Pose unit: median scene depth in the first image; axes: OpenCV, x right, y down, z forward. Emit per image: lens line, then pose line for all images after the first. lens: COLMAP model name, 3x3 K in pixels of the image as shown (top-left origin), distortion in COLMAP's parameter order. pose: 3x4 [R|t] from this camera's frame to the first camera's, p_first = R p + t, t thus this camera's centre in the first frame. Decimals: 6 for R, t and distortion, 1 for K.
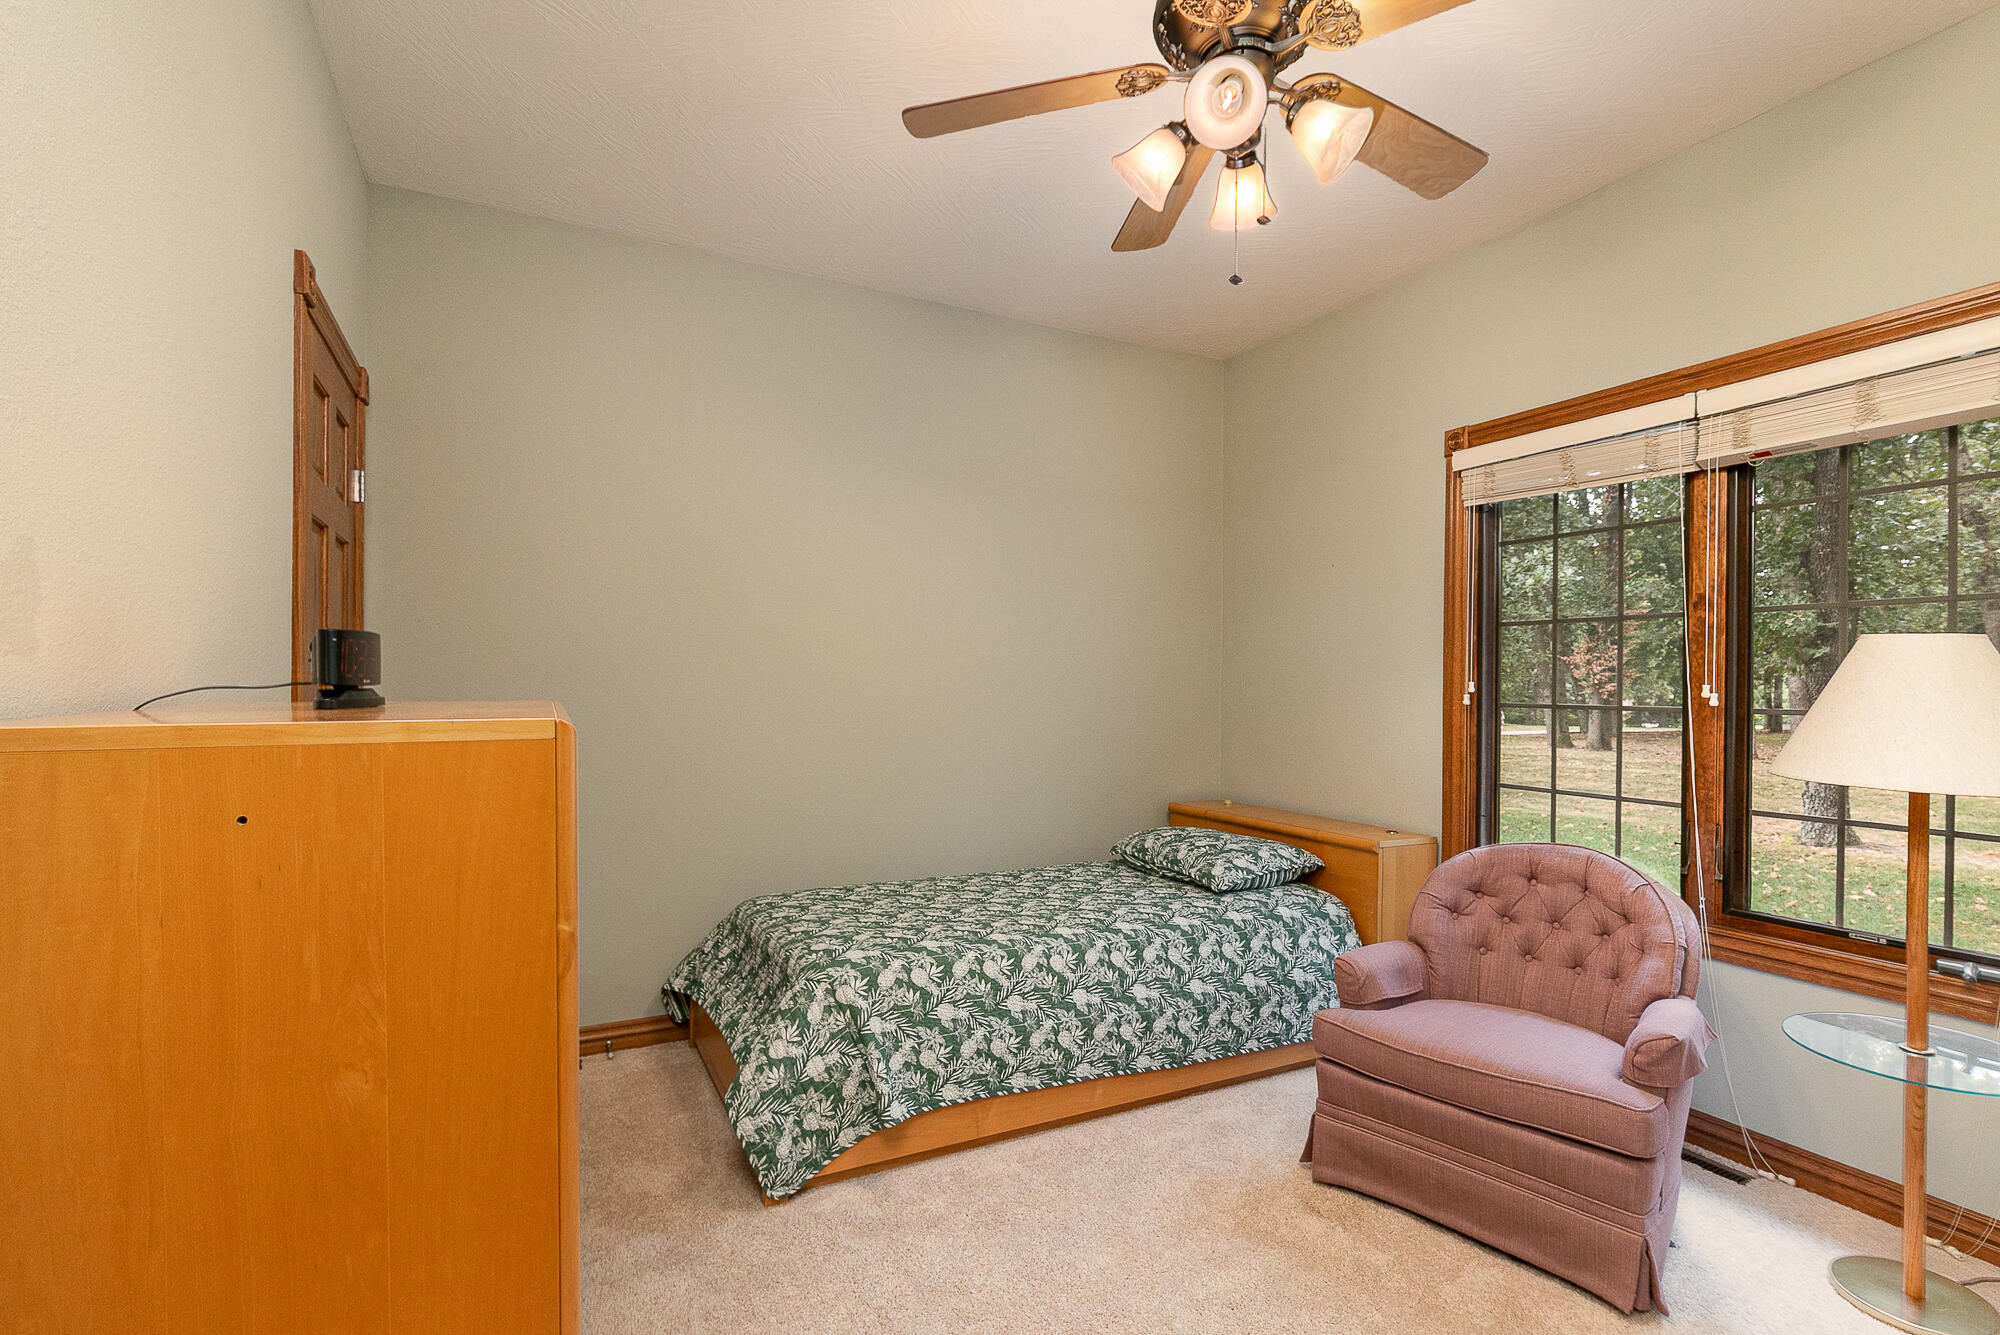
lens RADIAL K [[897.3, 0, 999.0], [0, 897.3, 673.0], [0, 0, 1]] dist [-0.000568, -0.000668]
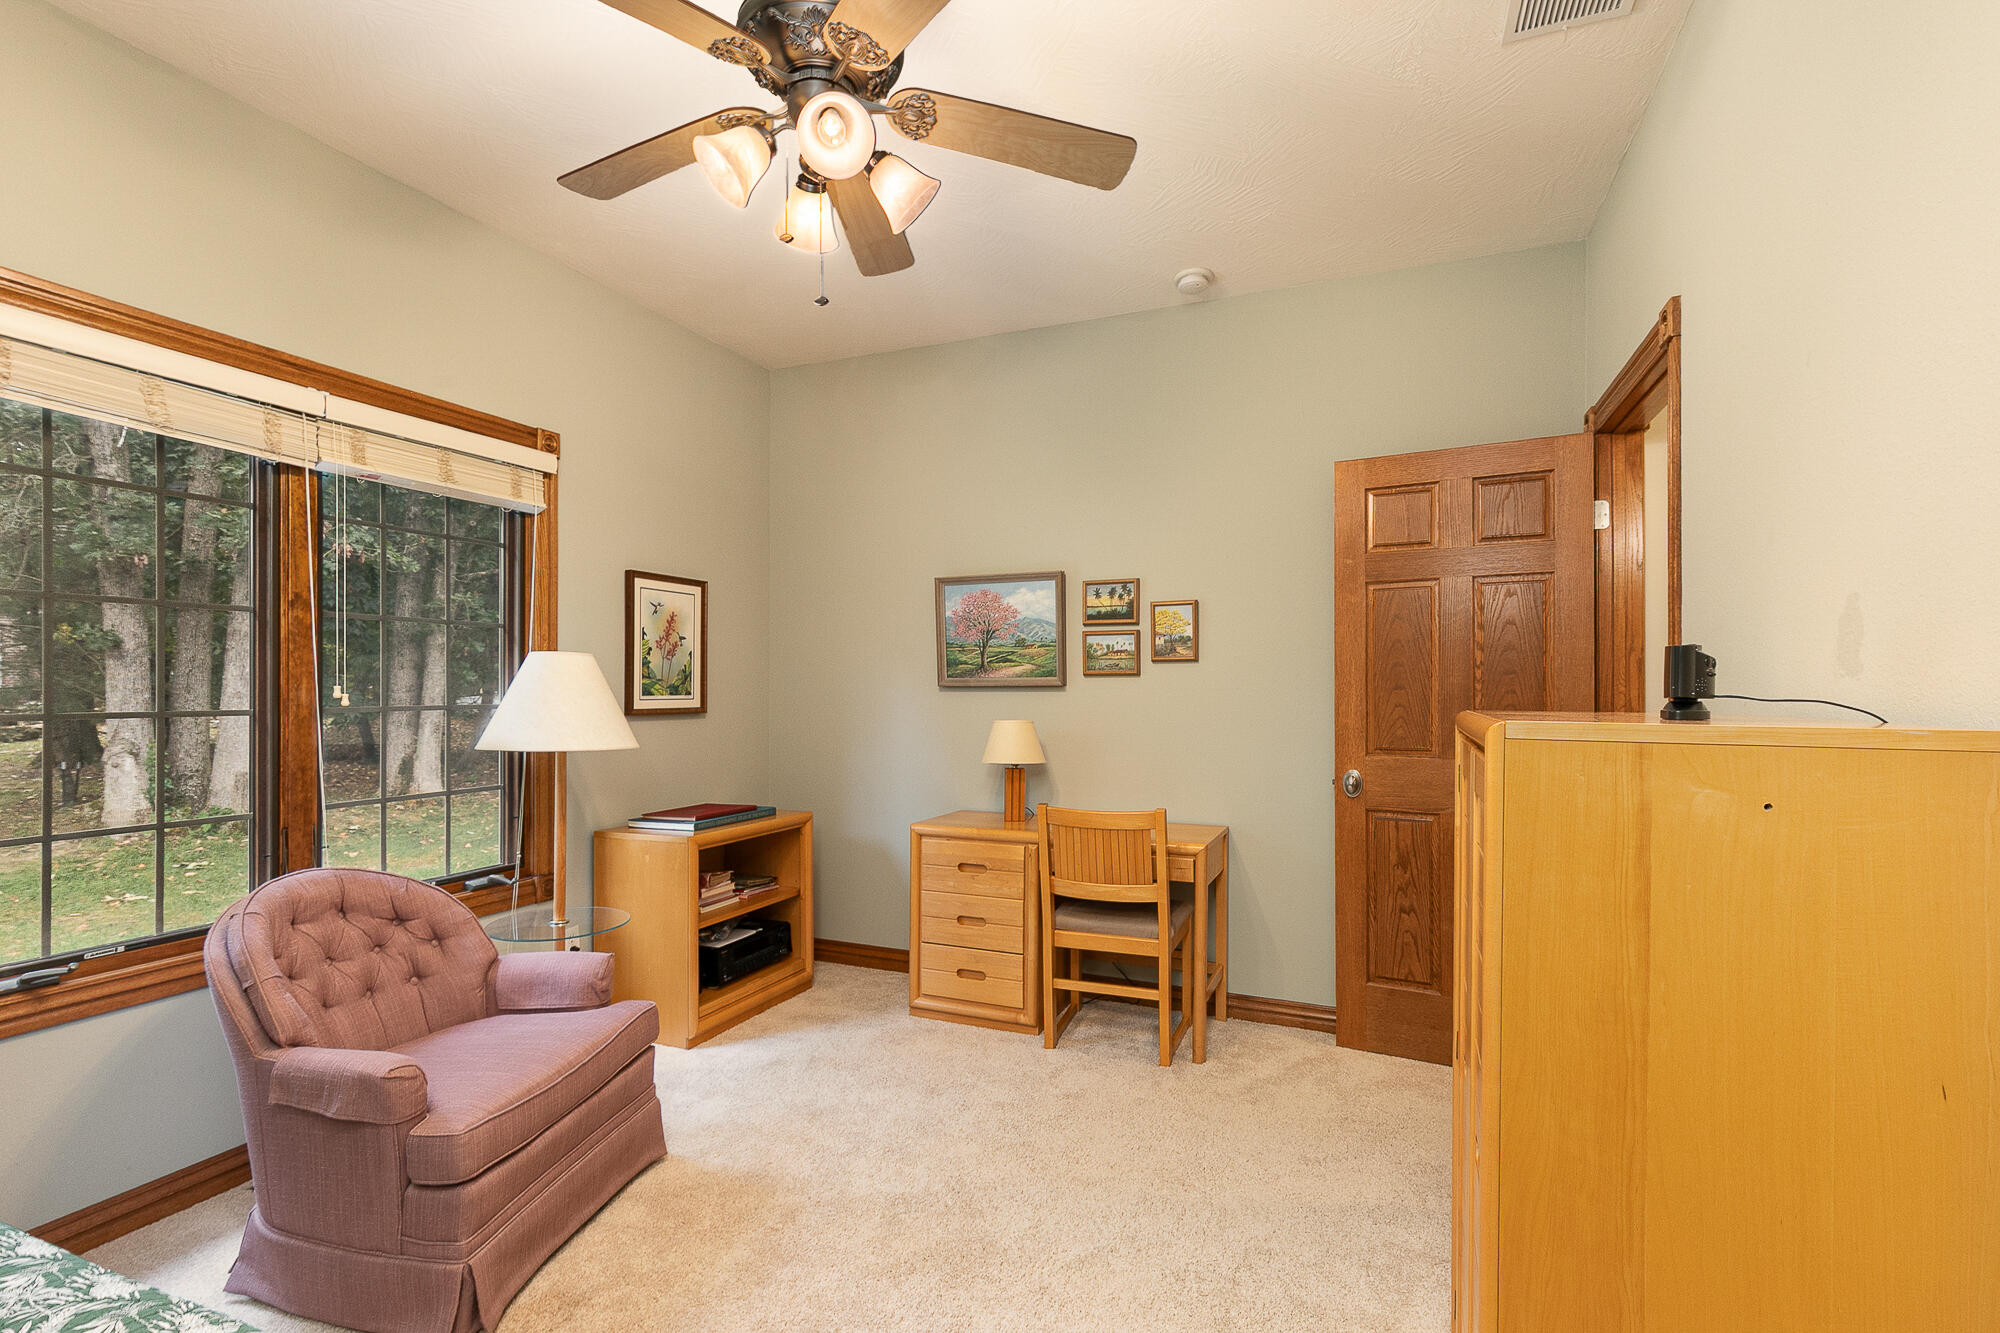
lens RADIAL K [[897.3, 0, 999.0], [0, 897.3, 672.0], [0, 0, 1]] dist [-0.000568, -0.000668]
pose [[-0.644870, 0.004302, 0.764280, -0.485259], [-0.011880, 0.999807, -0.015652, 0.004624], [-0.764200, -0.019173, -0.644694, 1.106640]]
